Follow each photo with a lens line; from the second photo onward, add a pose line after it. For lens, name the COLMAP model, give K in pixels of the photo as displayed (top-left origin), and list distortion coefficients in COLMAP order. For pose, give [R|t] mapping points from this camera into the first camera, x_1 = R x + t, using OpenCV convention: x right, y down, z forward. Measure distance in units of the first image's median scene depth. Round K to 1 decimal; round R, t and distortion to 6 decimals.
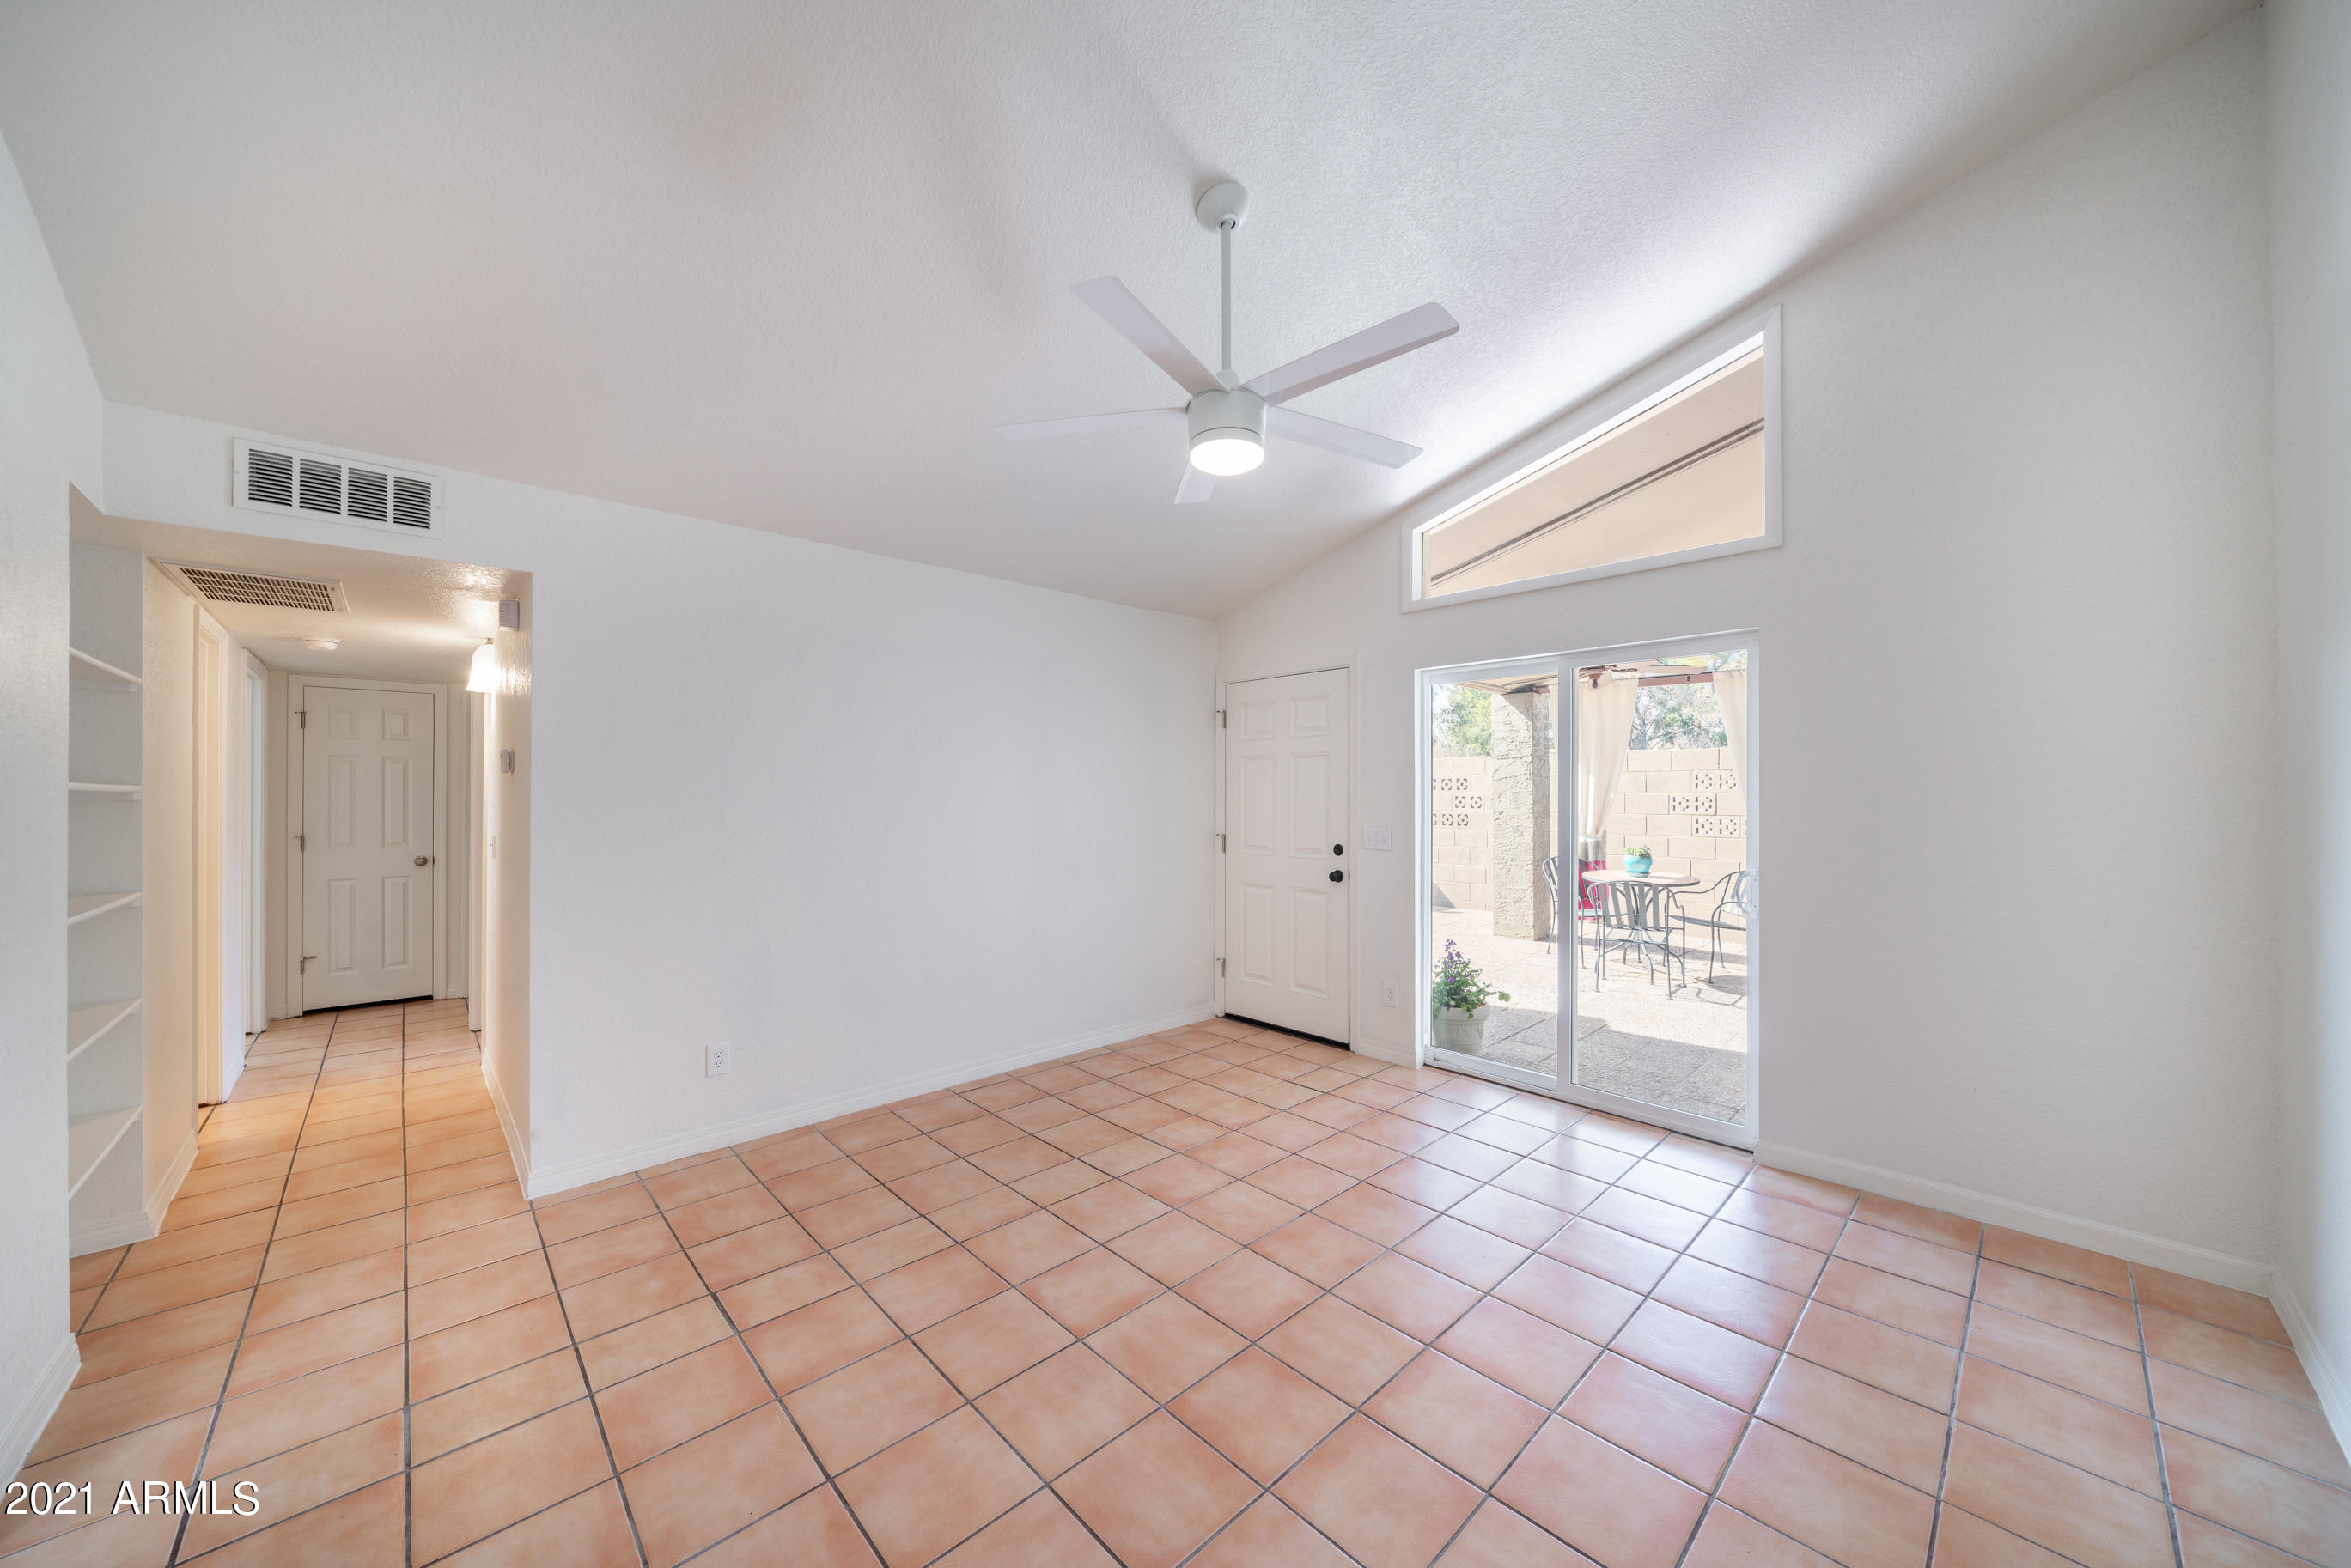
lens RADIAL K [[837.0, 0, 1175.7], [0, 837.0, 794.2], [0, 0, 1]] dist [-0.003459, 0.000324]
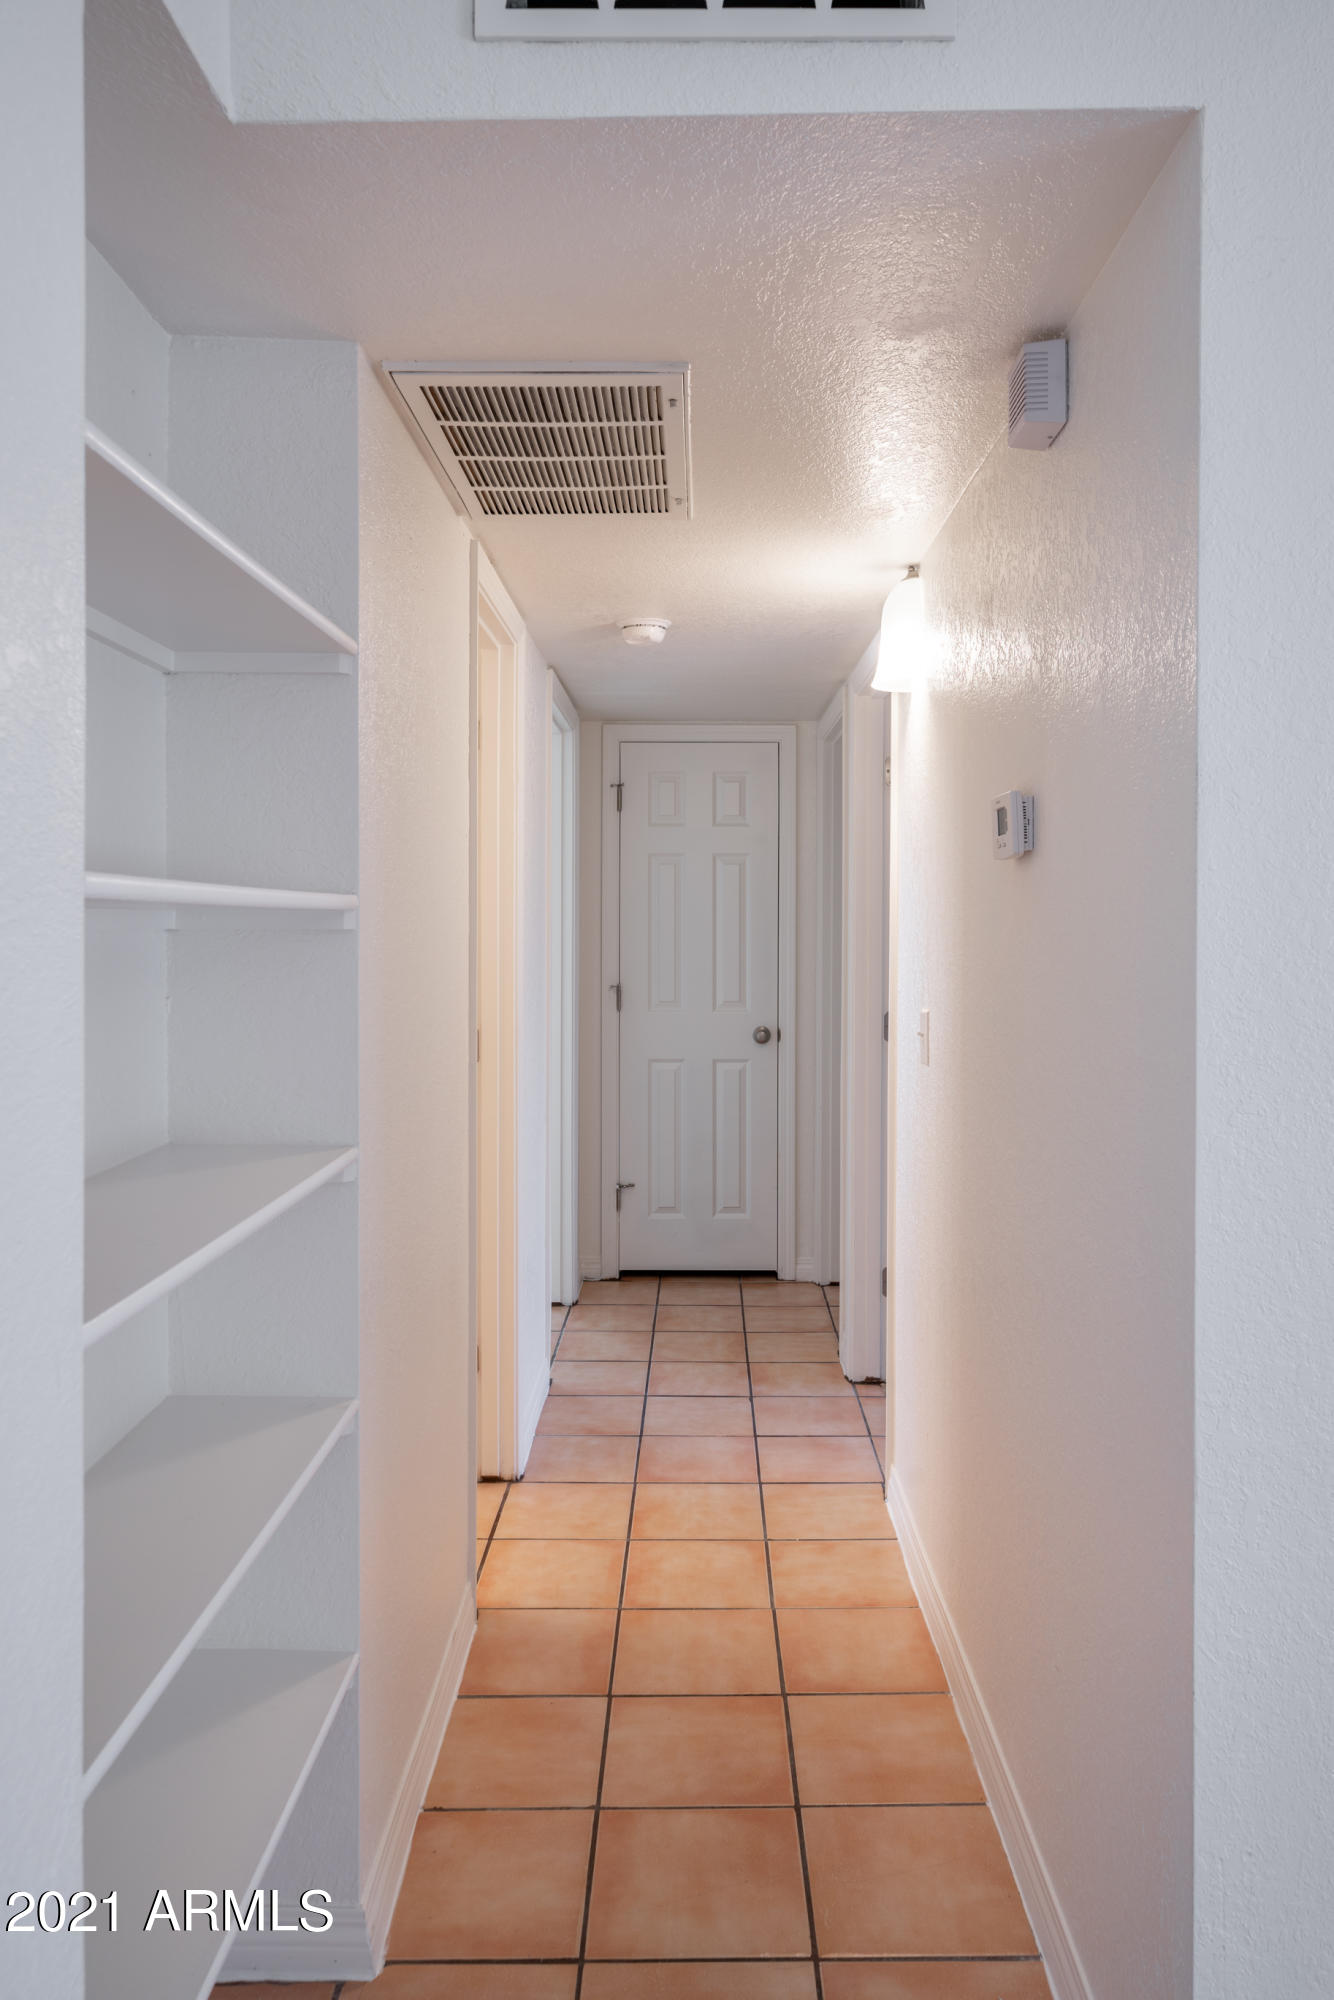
lens RADIAL K [[1378.4, 0, 670.5], [0, 1378.4, 997.2], [0, 0, 1]] dist [-0.001205, -0.000101]
pose [[0.717983, 0.039797, -0.694923, -0.401374], [-0.001477, 0.998449, 0.055653, 0.001461], [0.696060, -0.038931, 0.716928, 0.381868]]
